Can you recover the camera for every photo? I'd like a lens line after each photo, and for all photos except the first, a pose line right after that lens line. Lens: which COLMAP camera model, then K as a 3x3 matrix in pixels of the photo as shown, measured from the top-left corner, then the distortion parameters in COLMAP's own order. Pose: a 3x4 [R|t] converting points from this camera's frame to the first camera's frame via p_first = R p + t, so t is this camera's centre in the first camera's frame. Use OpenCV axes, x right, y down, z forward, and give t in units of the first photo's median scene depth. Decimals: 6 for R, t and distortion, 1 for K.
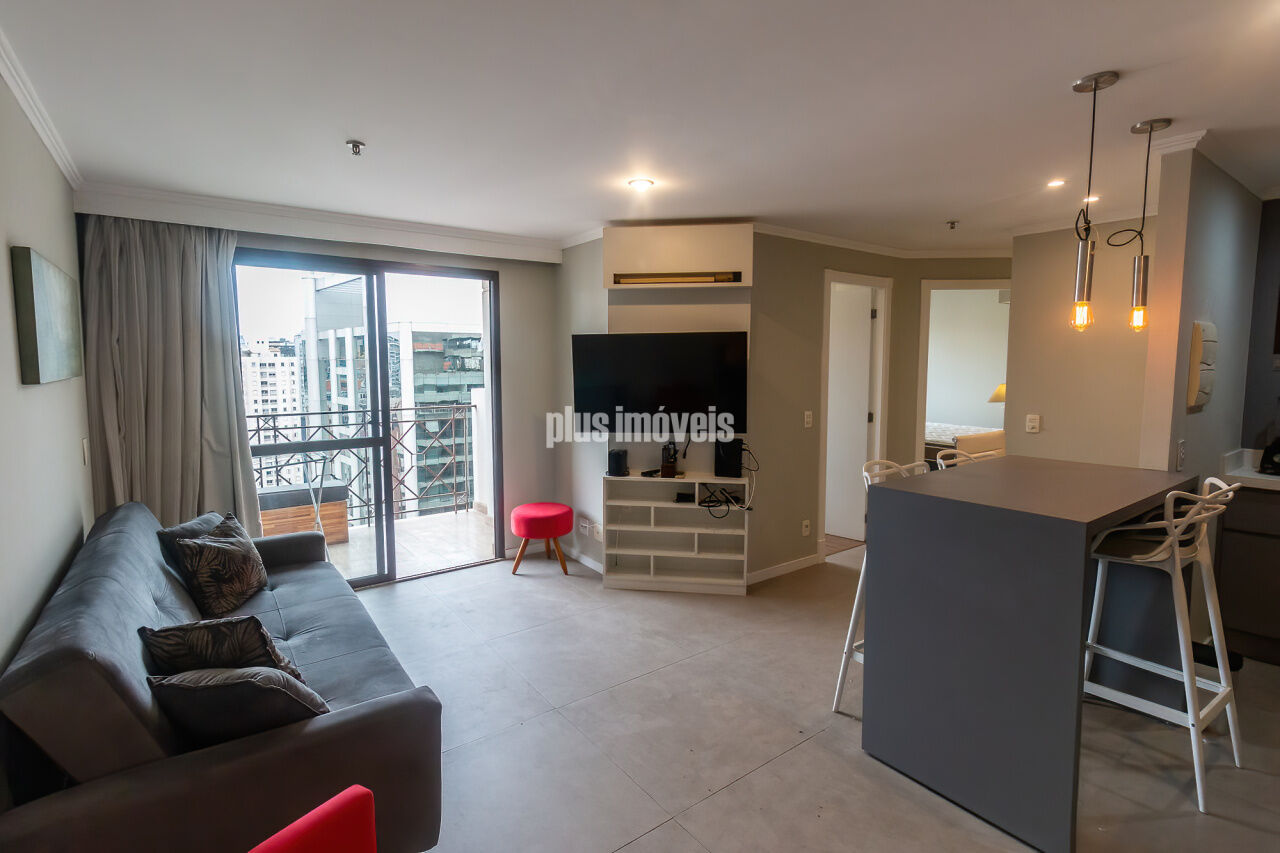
lens RADIAL K [[613.0, 0, 640.3], [0, 613.0, 415.6], [0, 0, 1]] dist [0.003378, 0.000672]
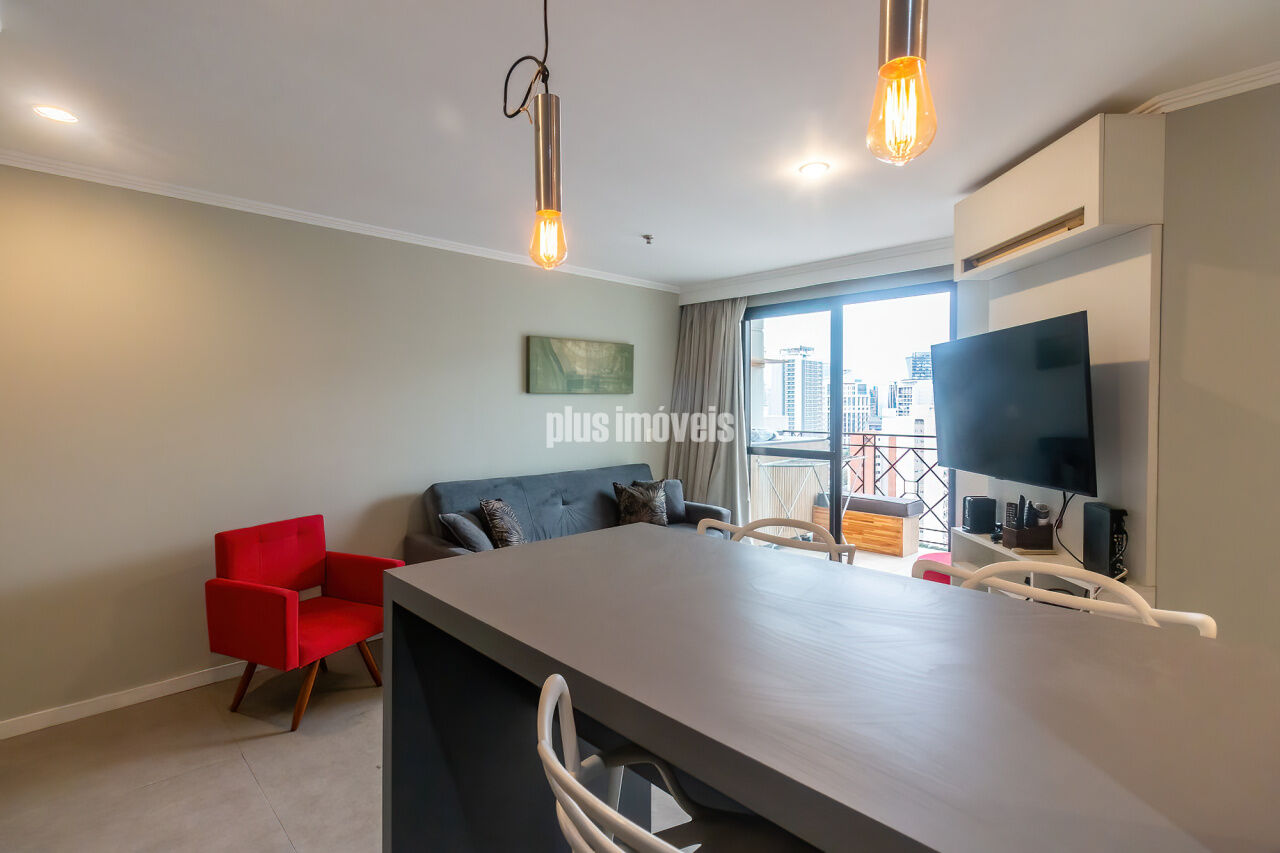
lens RADIAL K [[596.6, 0, 640.6], [0, 596.6, 415.1], [0, 0, 1]] dist [0.005470, -0.000220]
pose [[0.139337, 0.022595, -0.989987, 0.450530], [-0.090012, 0.995890, 0.010061, -0.008766], [0.986146, 0.087709, 0.140798, 0.370177]]
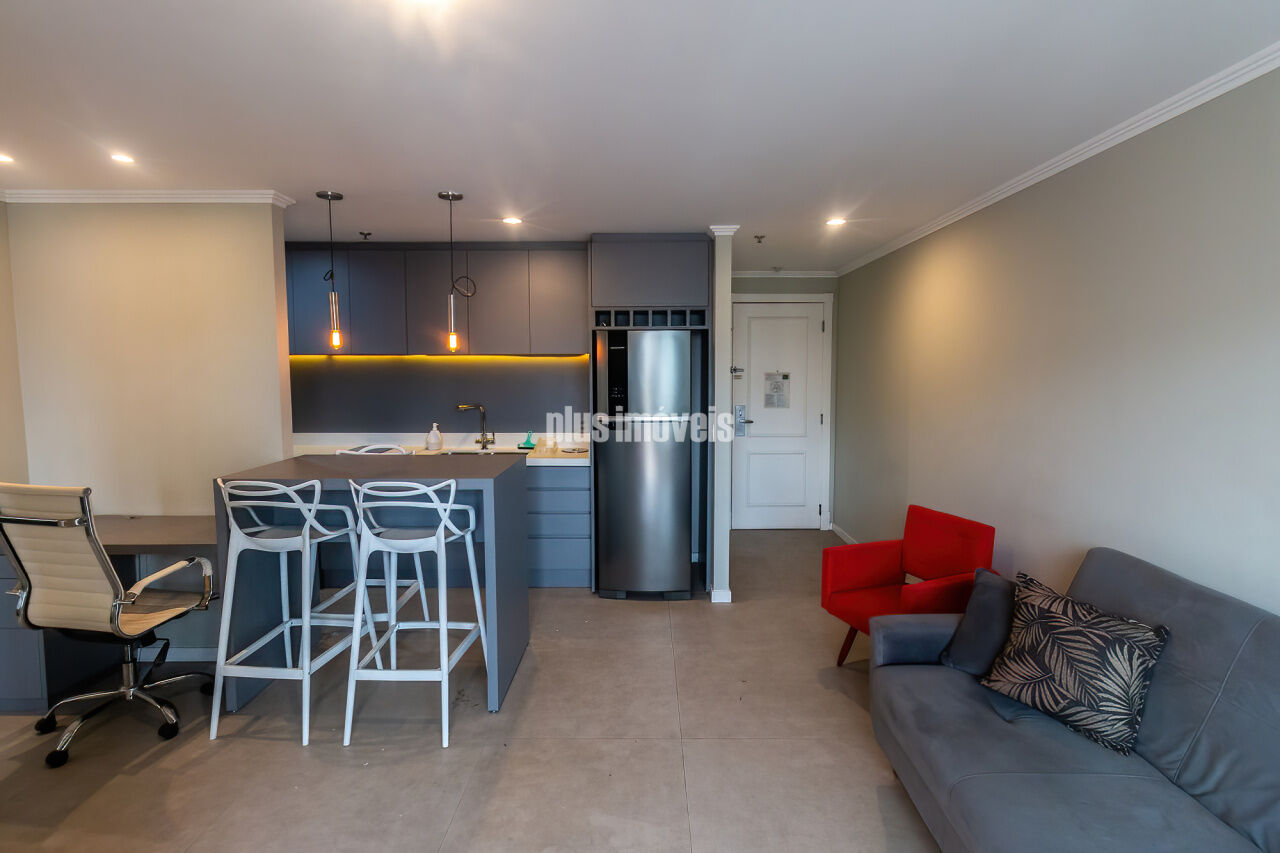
lens RADIAL K [[602.3, 0, 650.1], [0, 602.3, 412.7], [0, 0, 1]] dist [0.002408, 0.000530]
pose [[-0.806395, -0.040445, 0.589993, -0.220585], [0.055907, 0.987977, 0.144141, -0.064914], [-0.588729, 0.149220, -0.794438, 0.716347]]
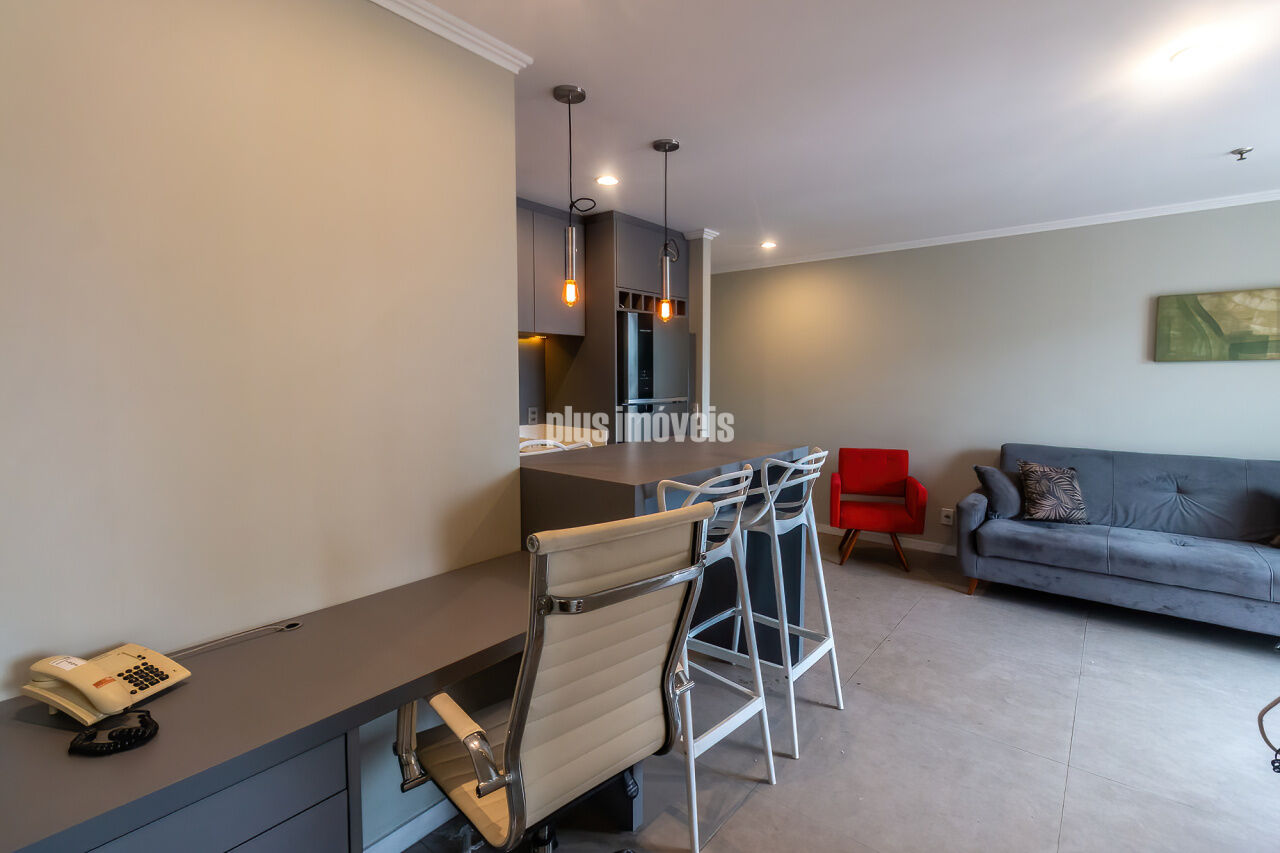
lens RADIAL K [[578.6, 0, 635.7], [0, 578.6, 414.4], [0, 0, 1]] dist [0.000647, 0.000340]
pose [[-0.969948, 0.019576, -0.242524, 0.406757], [-0.018401, 0.988002, 0.153342, -0.047356], [0.242616, 0.153196, -0.957950, 0.833880]]
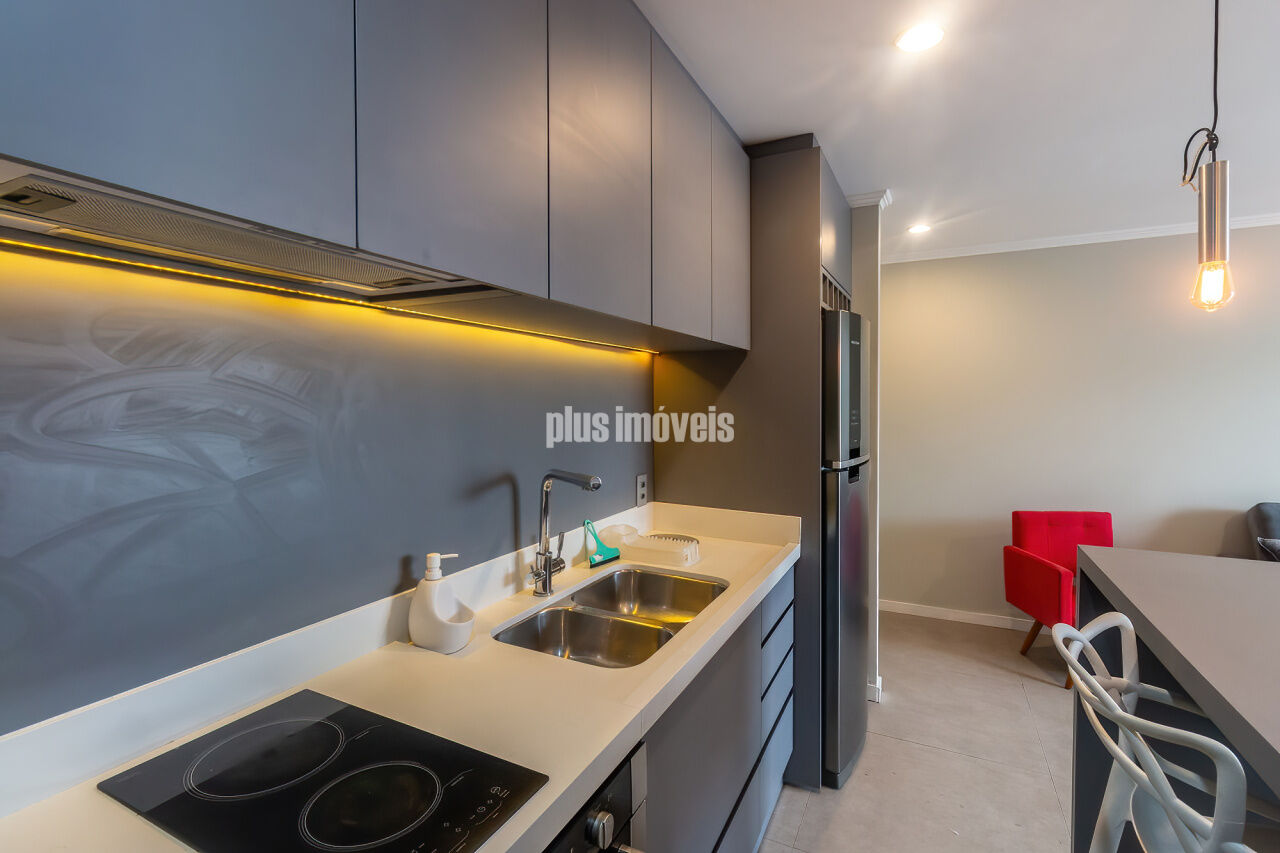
lens RADIAL K [[596.6, 0, 640.6], [0, 596.6, 415.1], [0, 0, 1]] dist [0.005470, -0.000220]
pose [[-0.891645, 0.018936, -0.452339, 0.549374], [-0.033119, 0.993720, 0.106884, -0.030083], [0.451522, 0.110283, -0.885418, 0.473264]]
